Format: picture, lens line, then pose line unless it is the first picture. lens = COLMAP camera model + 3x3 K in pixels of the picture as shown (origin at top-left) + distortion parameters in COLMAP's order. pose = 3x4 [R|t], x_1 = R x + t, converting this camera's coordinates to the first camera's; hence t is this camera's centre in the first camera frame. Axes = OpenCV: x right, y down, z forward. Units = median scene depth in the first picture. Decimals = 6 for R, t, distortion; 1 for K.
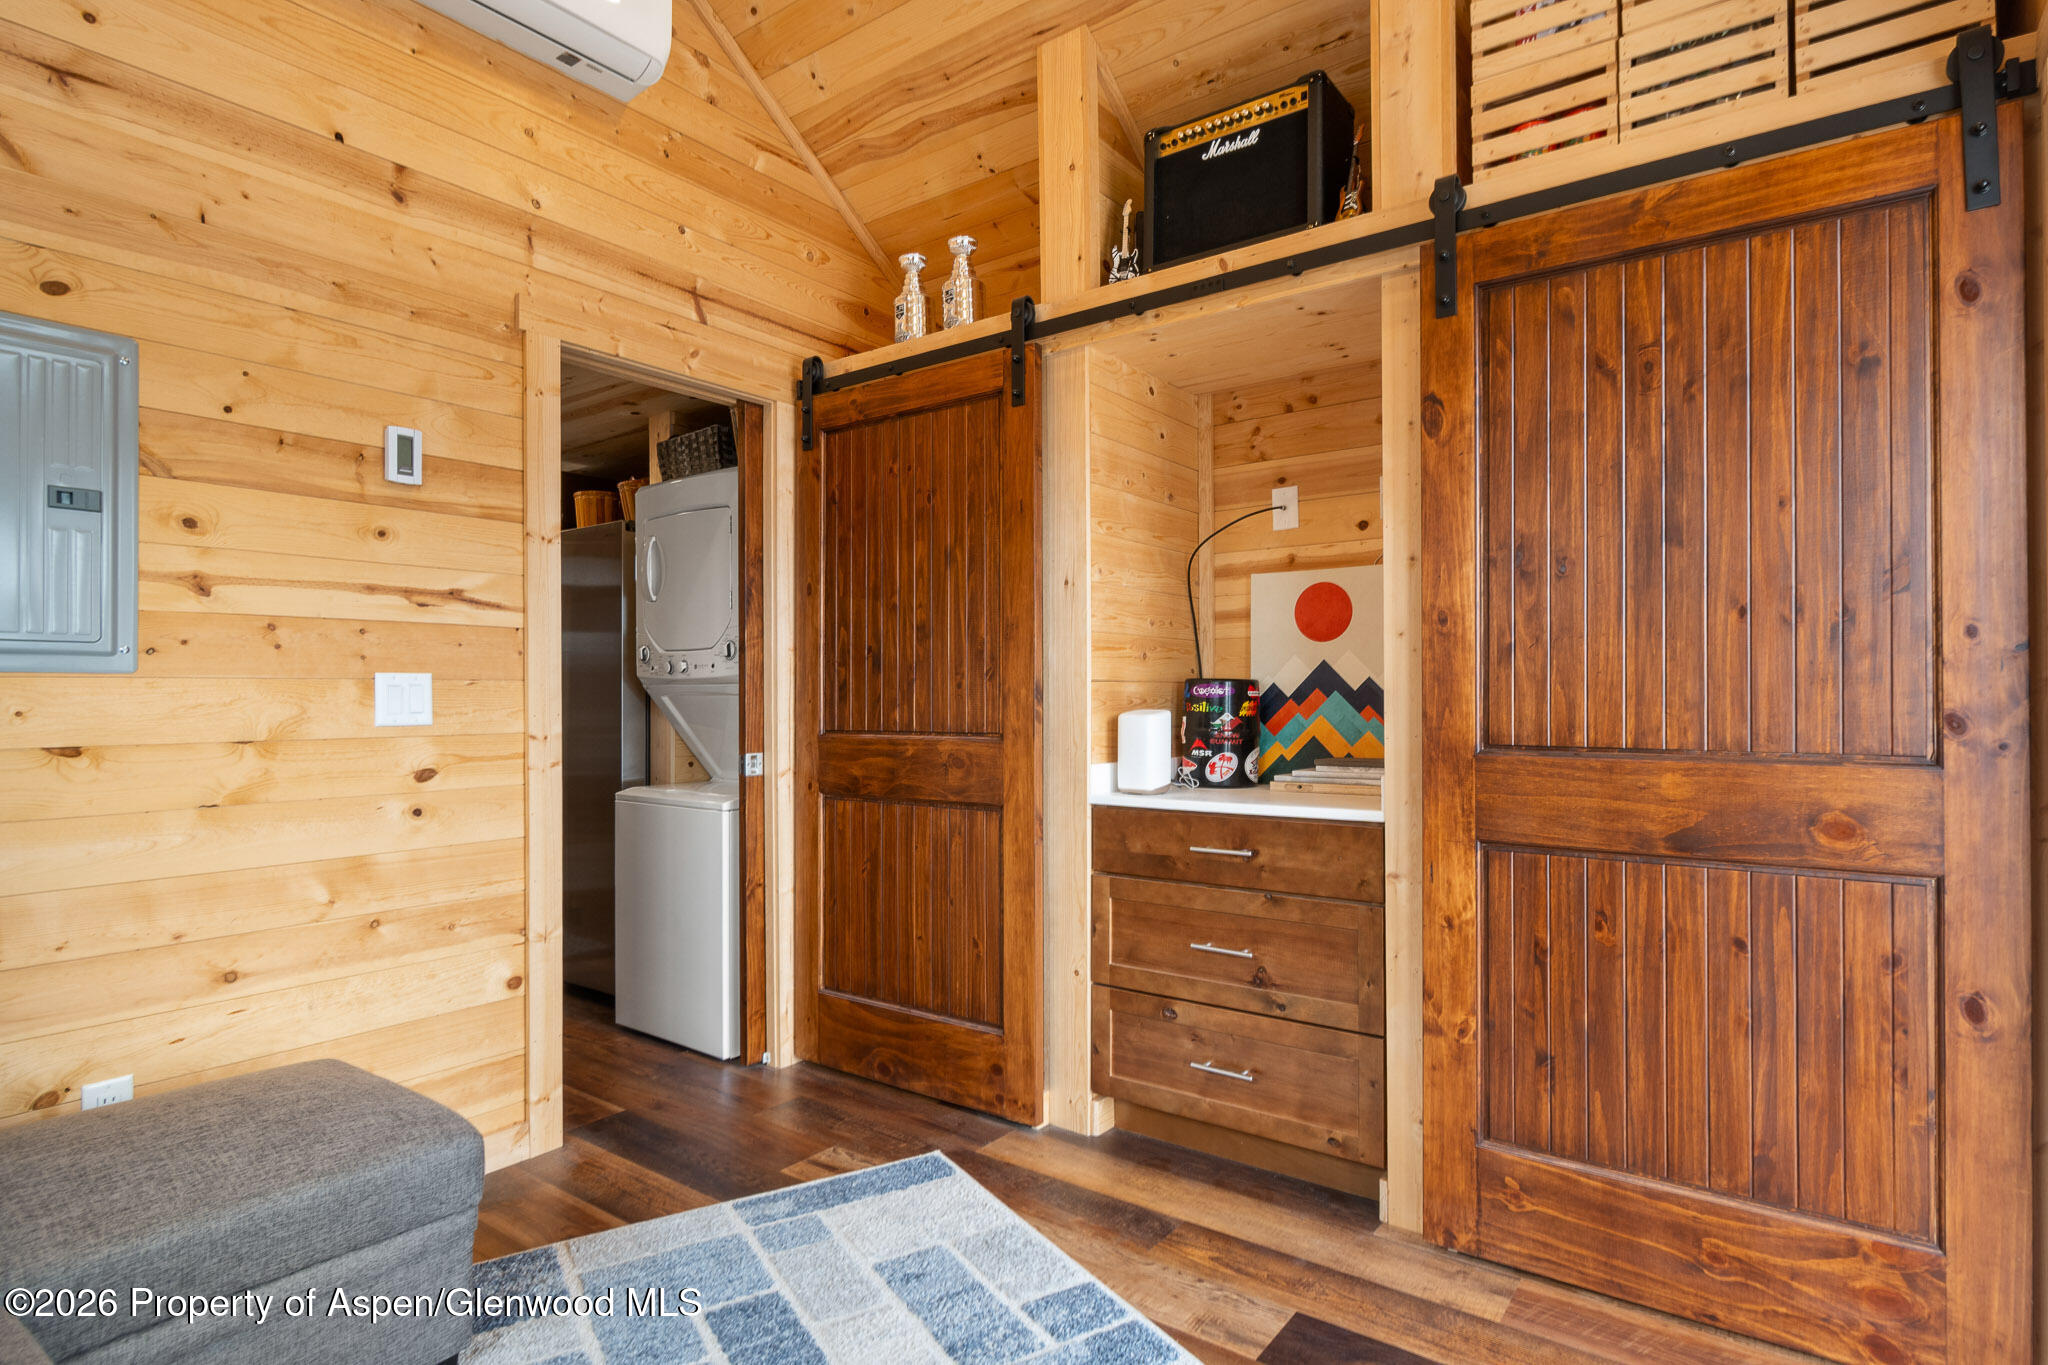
lens RADIAL K [[1051.6, 0, 1025.4], [0, 1051.6, 698.0], [0, 0, 1]] dist [0.000937, -0.005976]
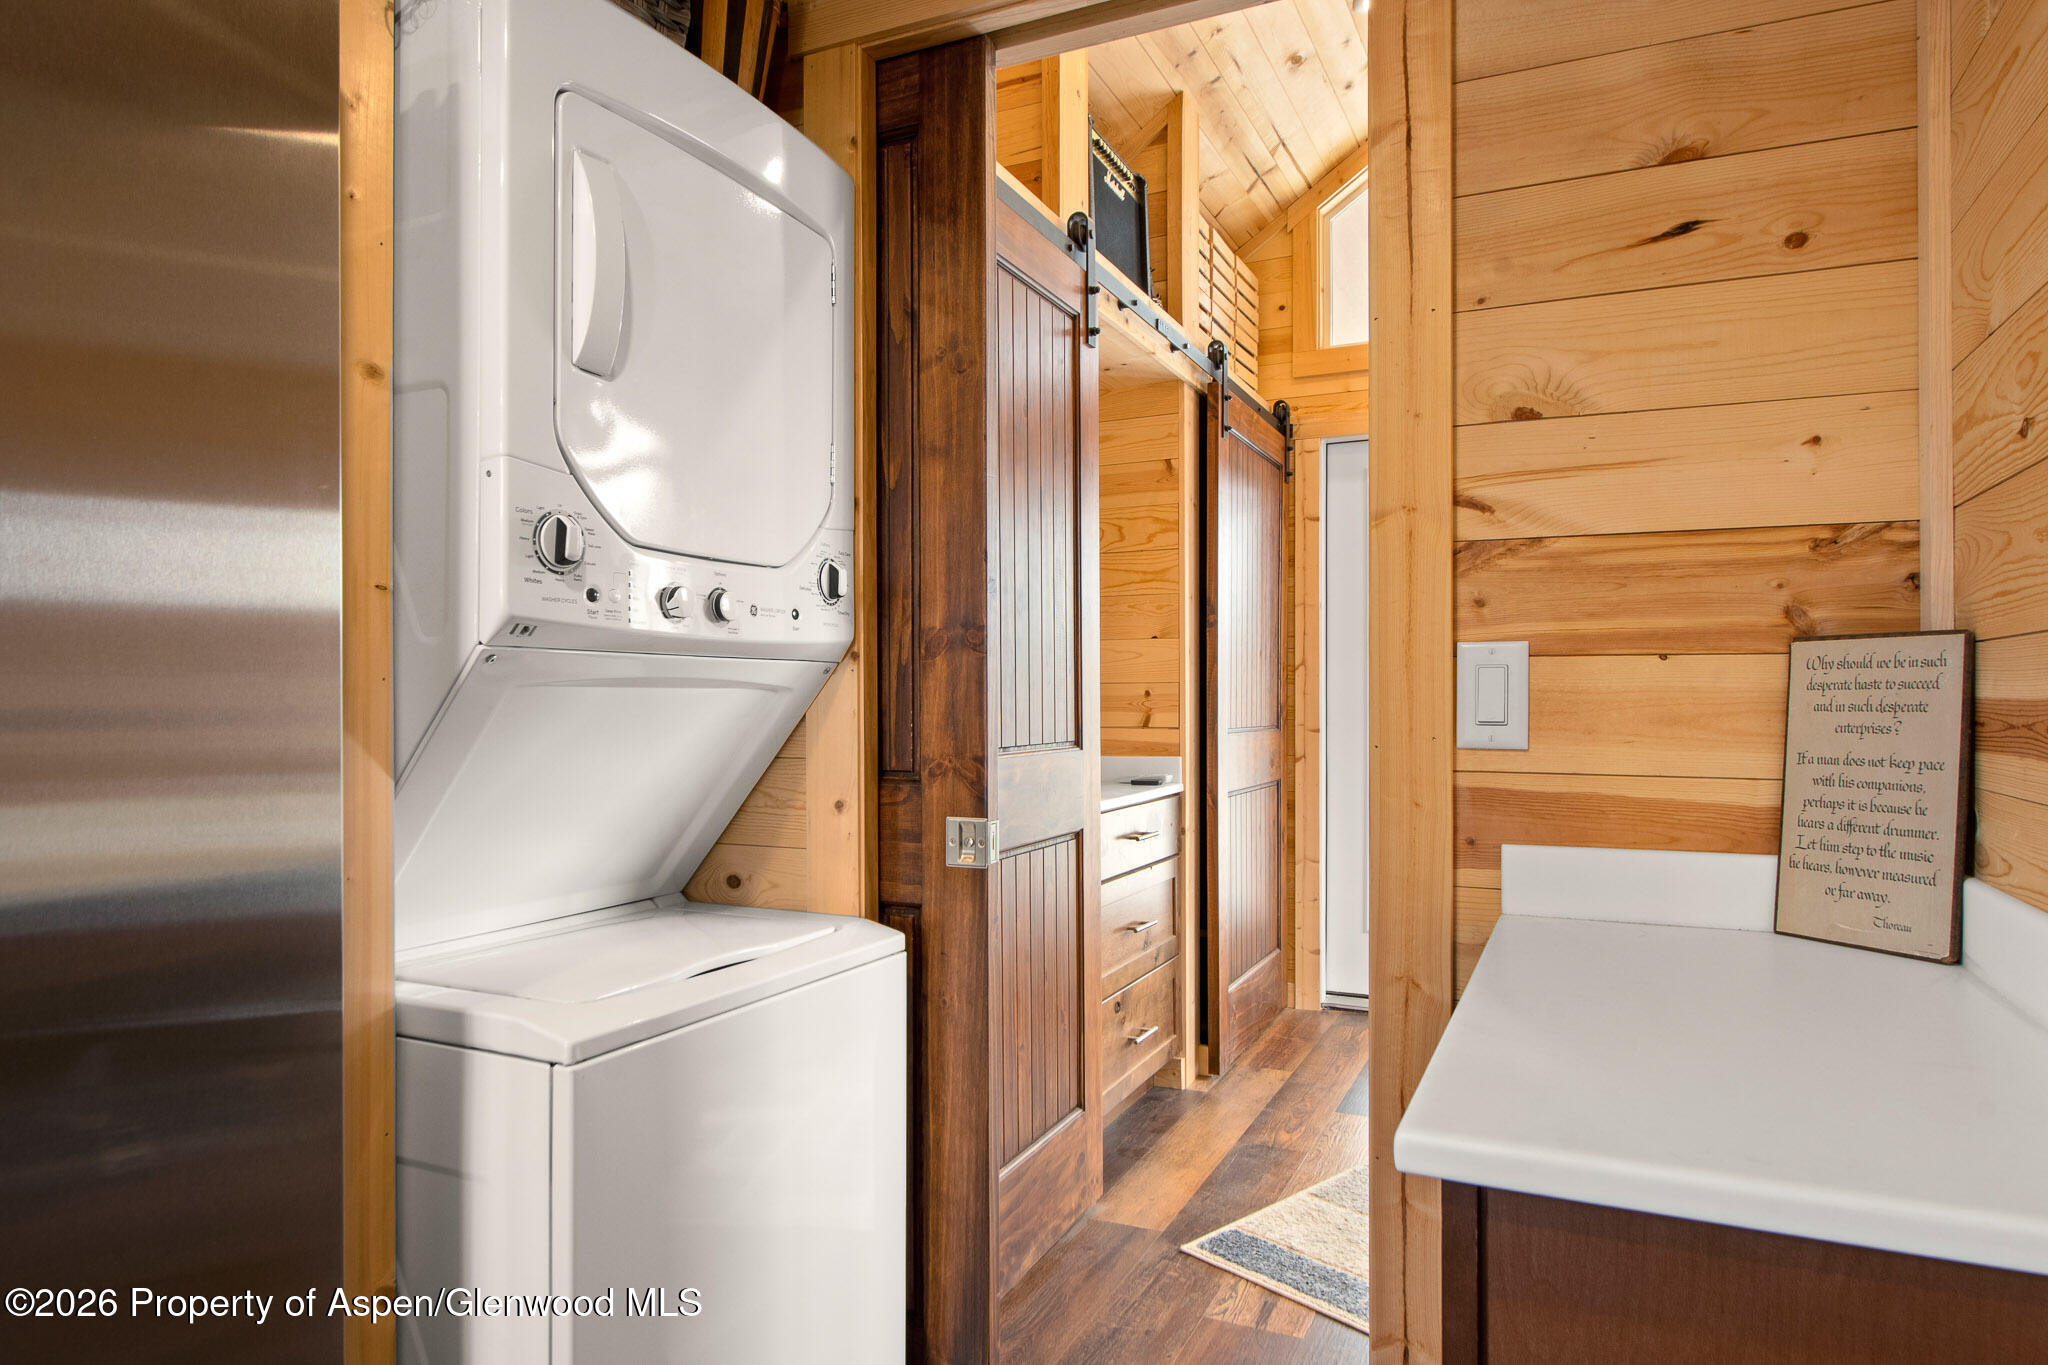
lens RADIAL K [[1218.5, 0, 1025.6], [0, 1218.5, 698.6], [0, 0, 1]] dist [0.002944, 0.001456]
pose [[-0.197978, 0.001755, 0.980205, -1.157098], [0.001196, 0.999998, -0.001549, 0.002962], [-0.980206, 0.000866, -0.197980, 1.523033]]
